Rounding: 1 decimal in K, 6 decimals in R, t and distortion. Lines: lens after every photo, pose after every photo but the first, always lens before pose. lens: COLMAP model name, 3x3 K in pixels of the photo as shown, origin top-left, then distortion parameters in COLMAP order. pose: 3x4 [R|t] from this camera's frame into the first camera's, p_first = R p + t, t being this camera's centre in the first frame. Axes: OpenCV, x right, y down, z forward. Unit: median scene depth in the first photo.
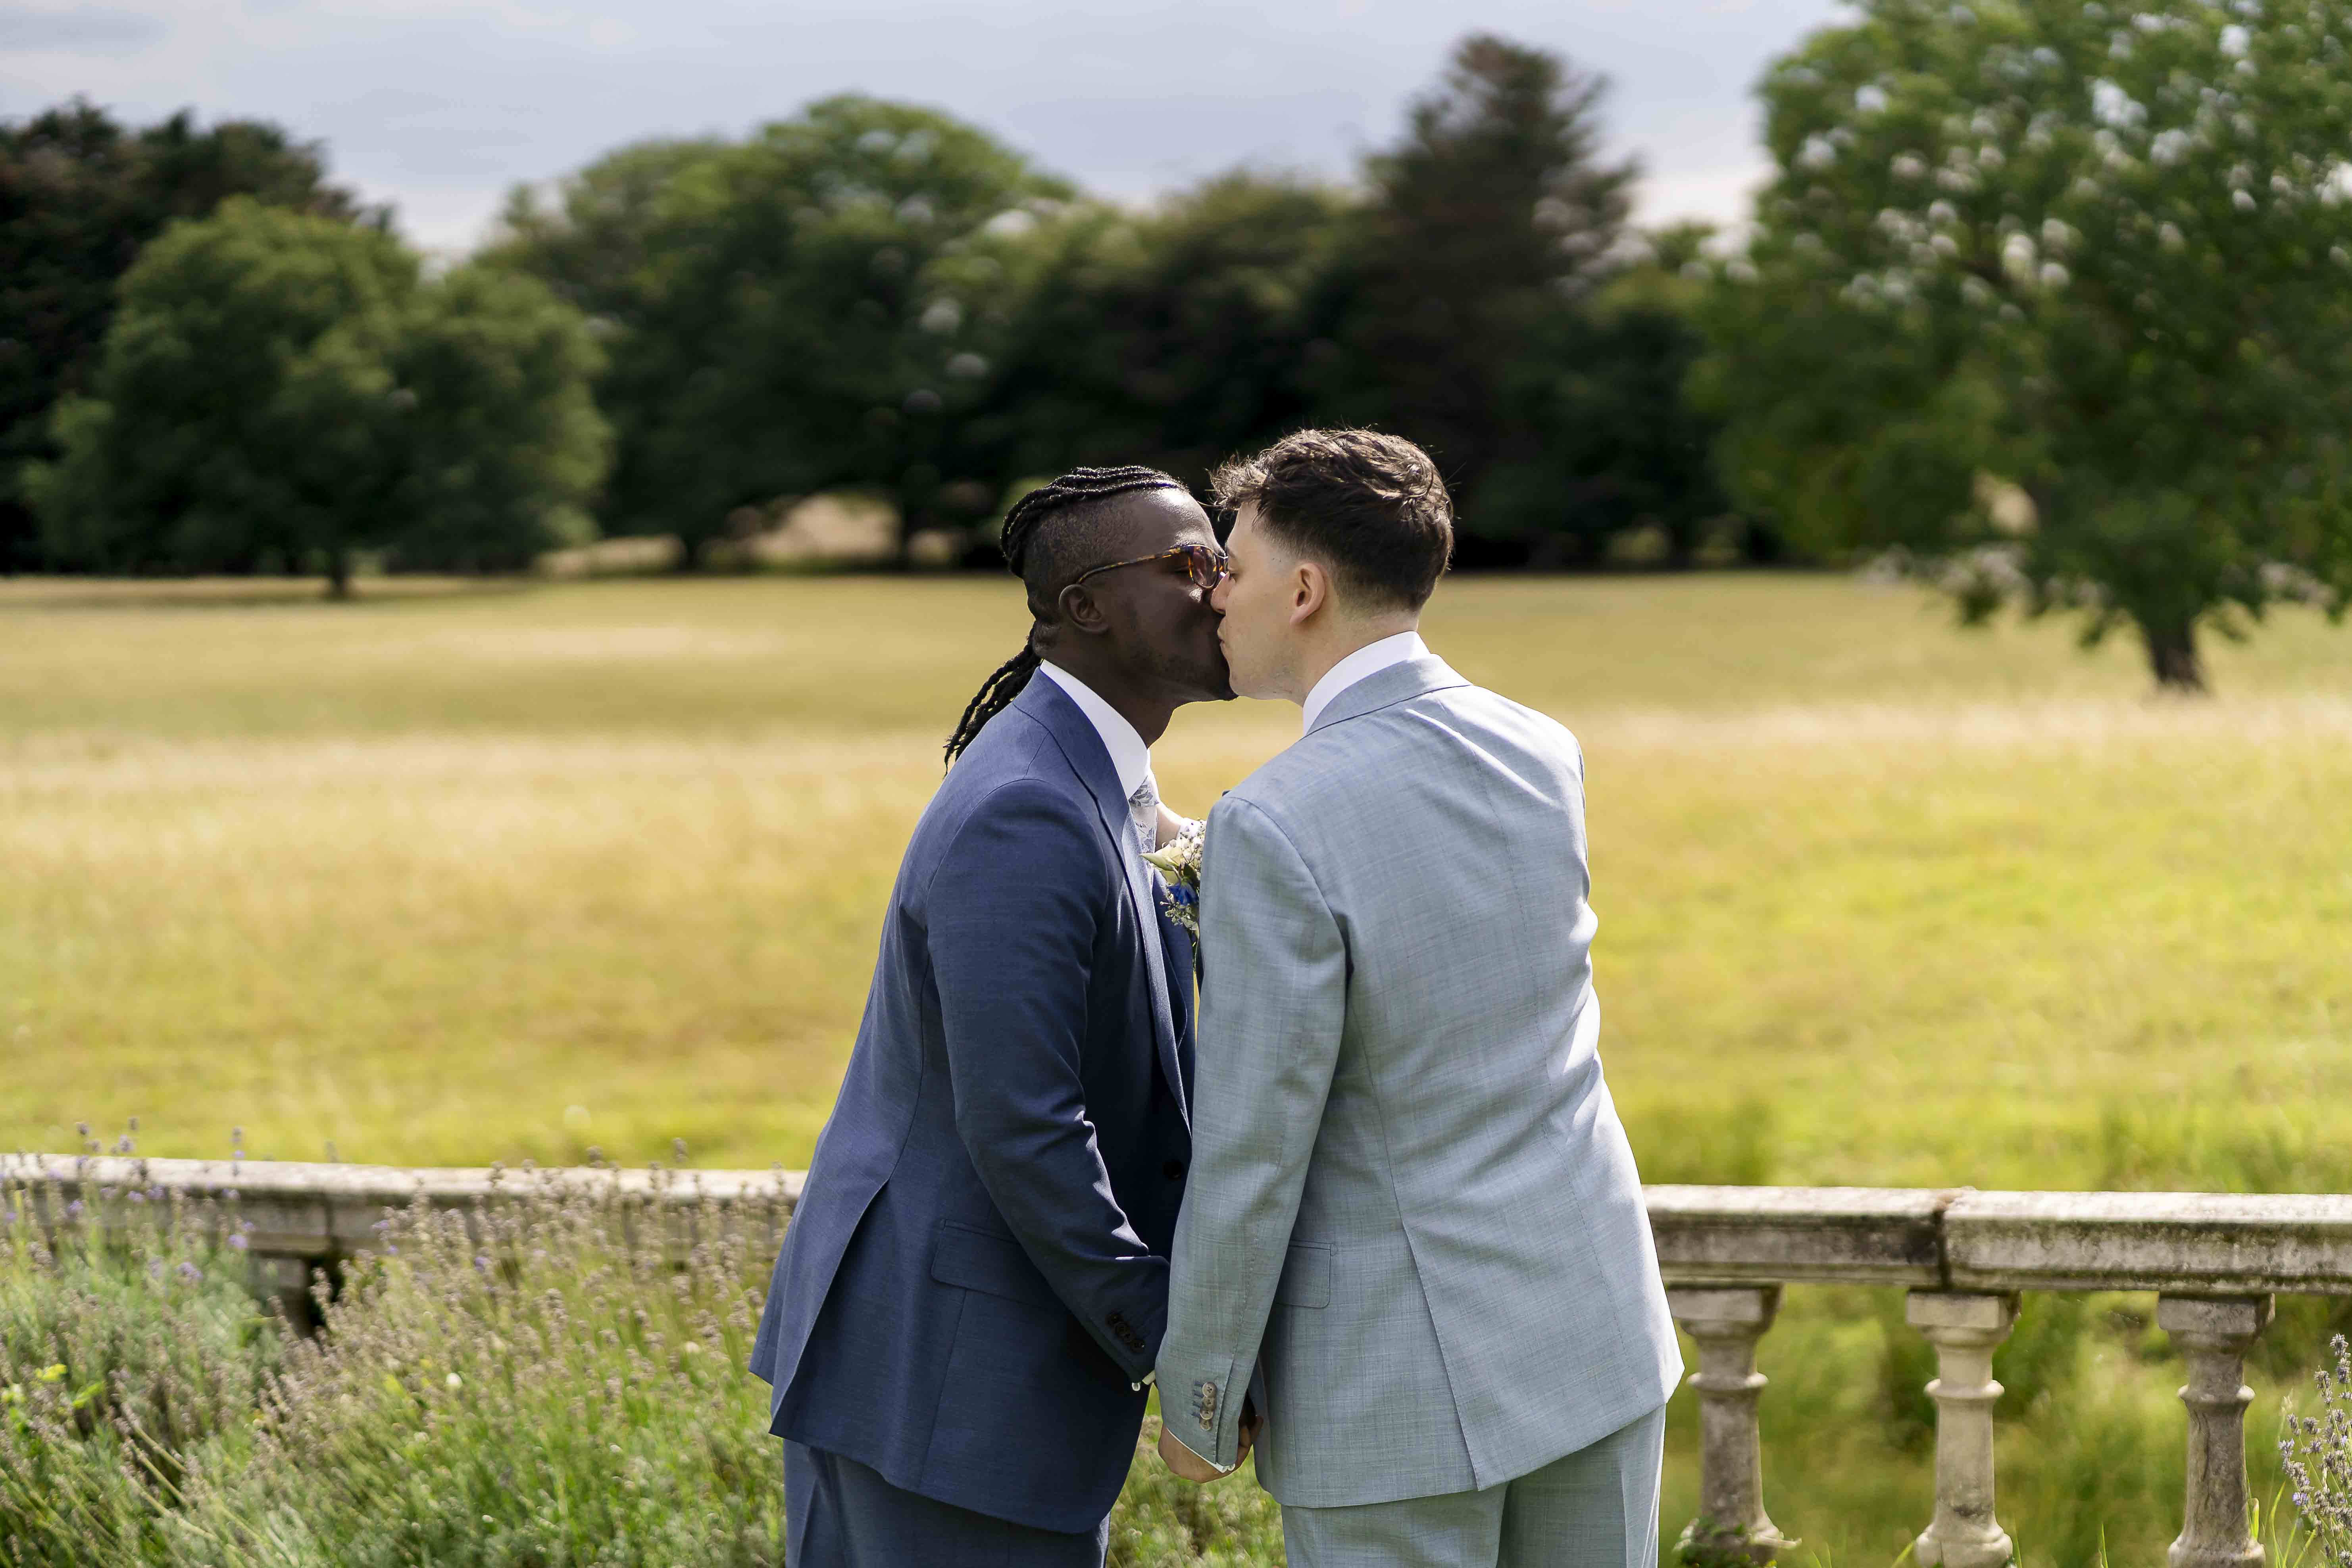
lens RADIAL K [[5699.6, 0, 1176.0], [0, 5699.6, 784.0], [0, 0, 1]] dist [0.032978, -0.152542]
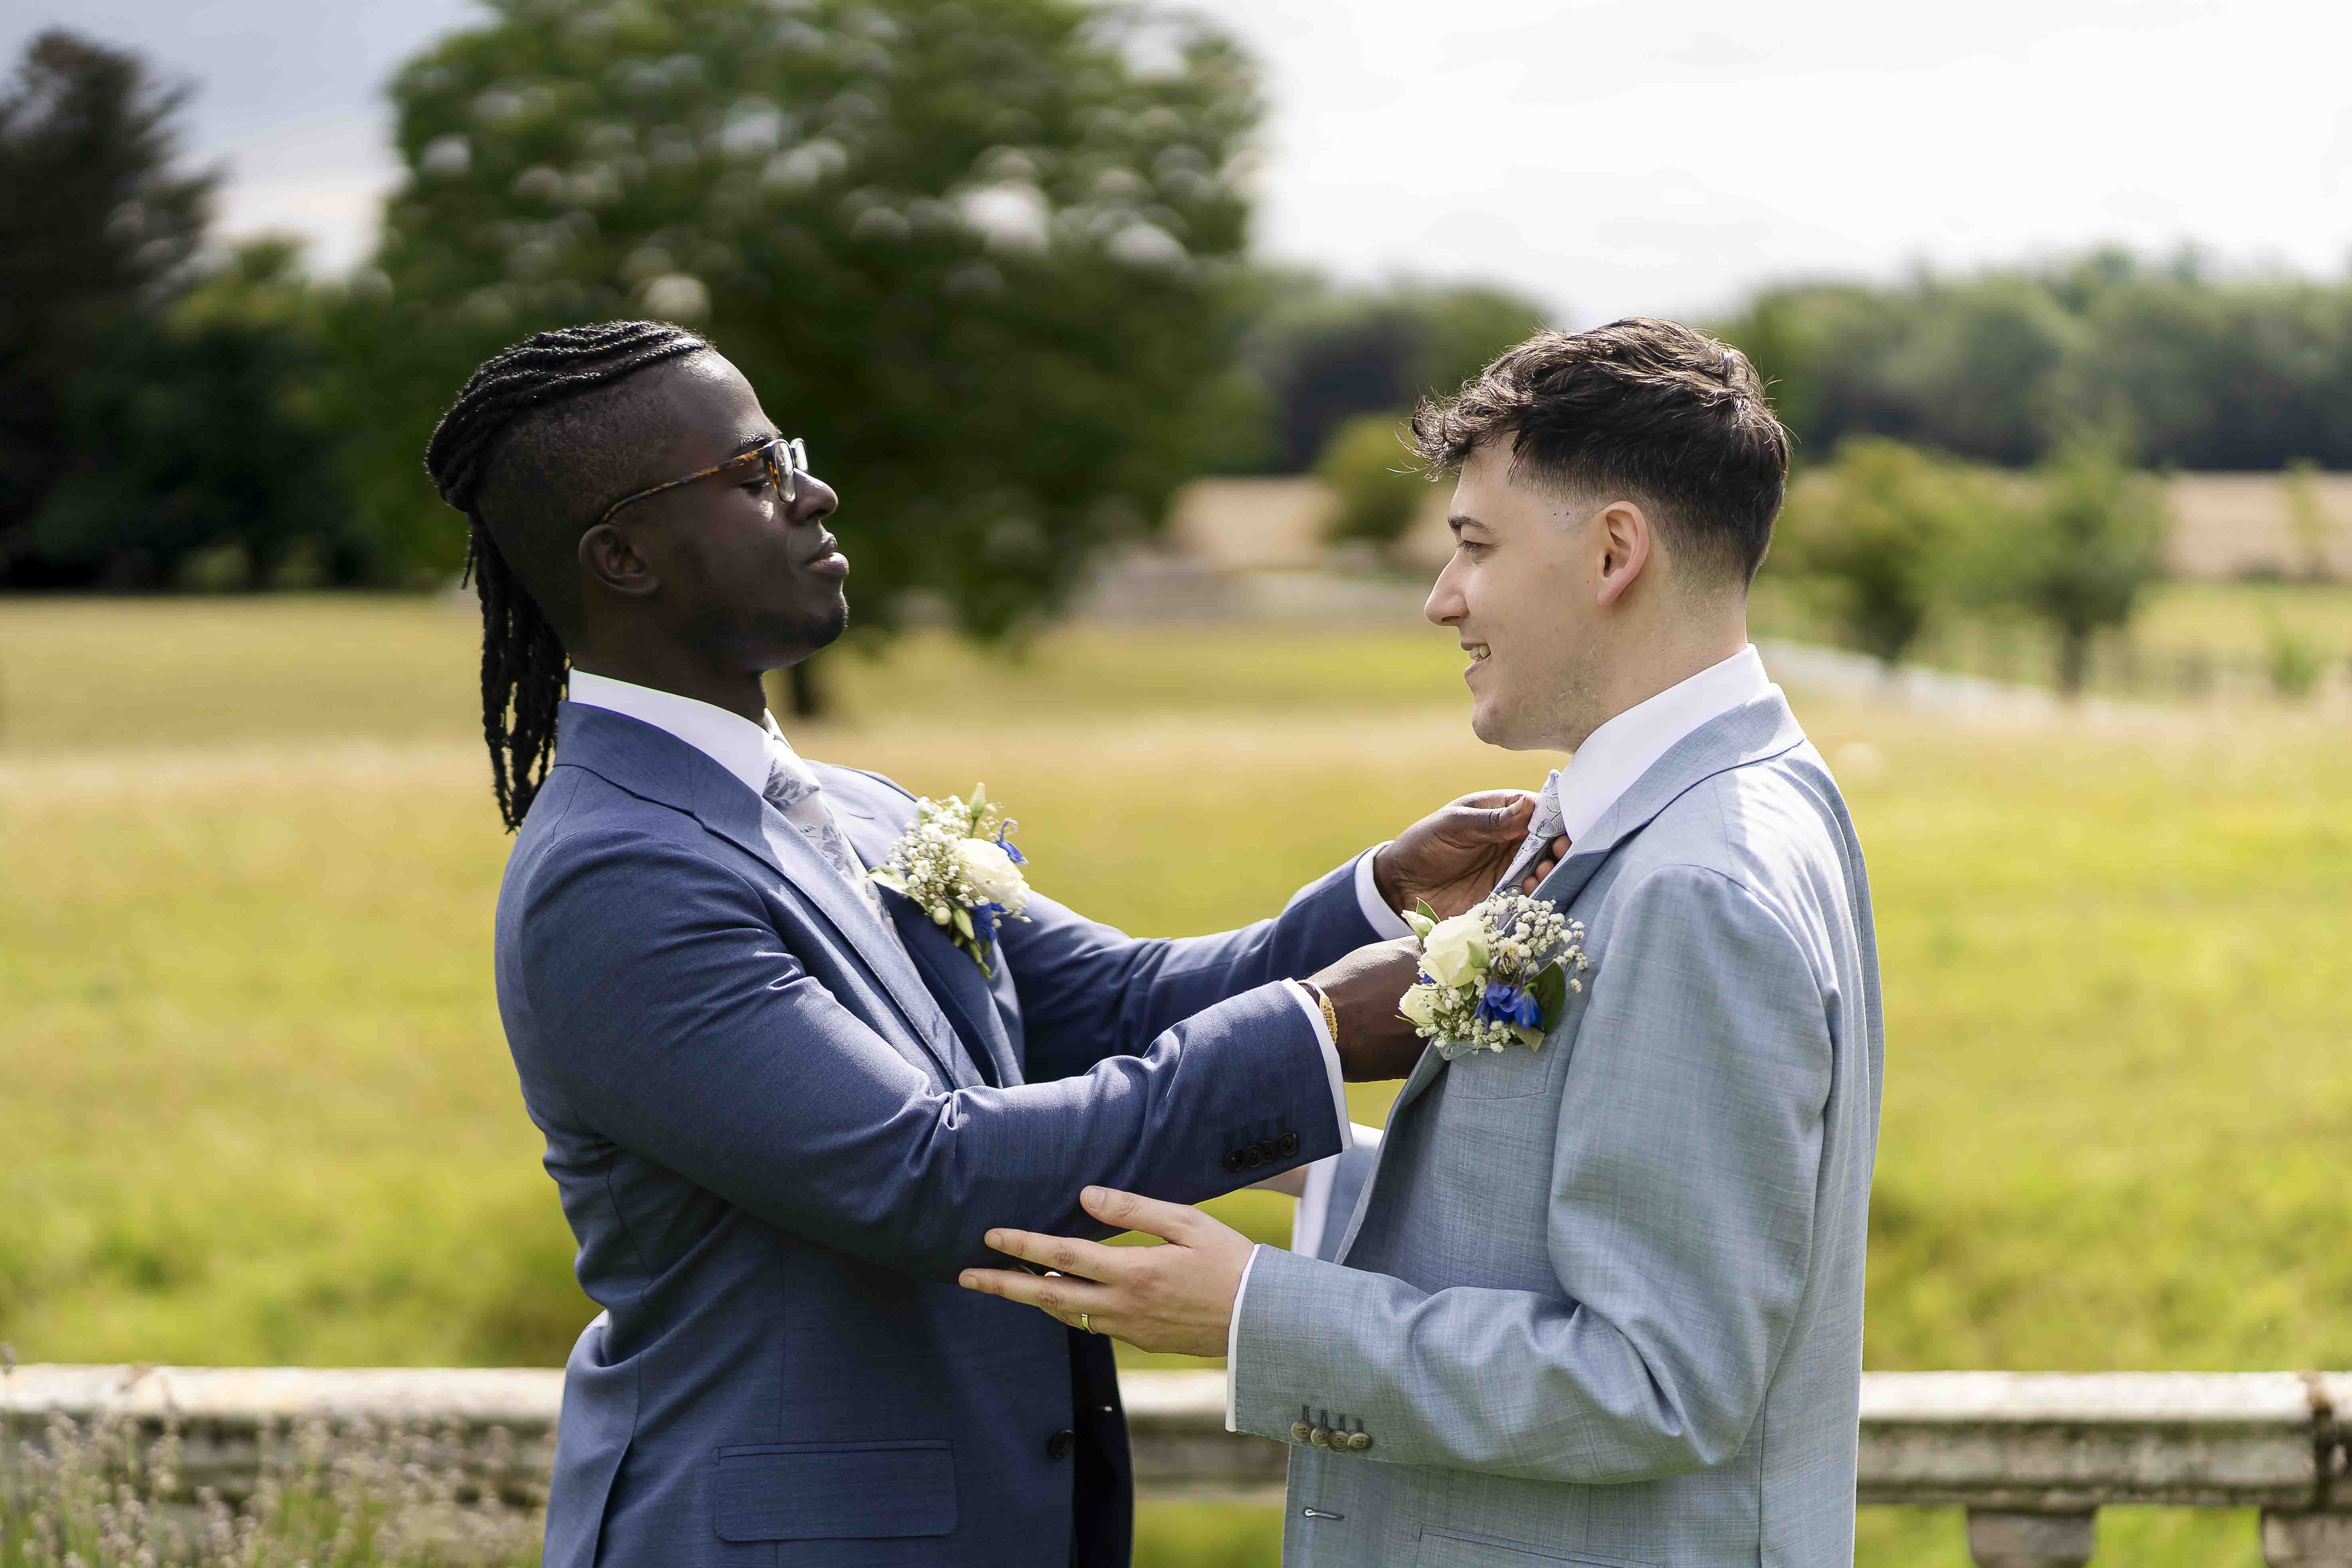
lens RADIAL K [[5754.5, 0, 1138.7], [0, 5754.5, 722.1], [0, 0, 1]] dist [0.114855, 0.212857]
pose [[0.969846, 0.007404, 0.243607, -0.106172], [-0.003451, 0.999855, -0.016650, 0.000825], [-0.243695, 0.015307, 0.969731, 0.269191]]
